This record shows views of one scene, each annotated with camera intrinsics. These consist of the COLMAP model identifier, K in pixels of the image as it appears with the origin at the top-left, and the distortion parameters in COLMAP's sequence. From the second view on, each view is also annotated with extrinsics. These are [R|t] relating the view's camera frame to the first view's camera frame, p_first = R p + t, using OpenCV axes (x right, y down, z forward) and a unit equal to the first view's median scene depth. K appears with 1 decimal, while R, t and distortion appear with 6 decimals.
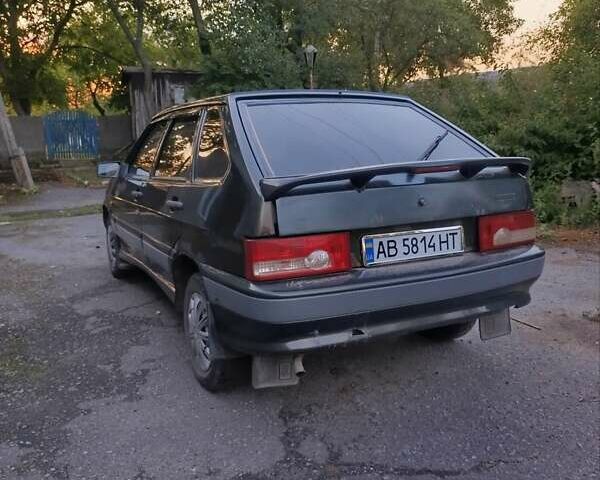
lens RADIAL K [[541.9, 0, 308.3], [0, 541.9, 238.0], [0, 0, 1]] dist [0.011506, -0.012666]
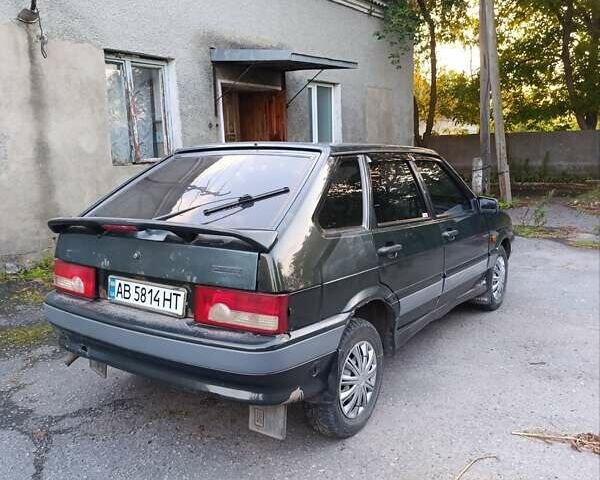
lens RADIAL K [[541.9, 0, 308.3], [0, 541.9, 238.0], [0, 0, 1]] dist [0.011506, -0.012666]
pose [[0.485426, 0.141909, -0.862684, 1.234634], [-0.154792, 0.985100, 0.074946, -0.222958], [0.860465, 0.097155, 0.500160, 0.706953]]
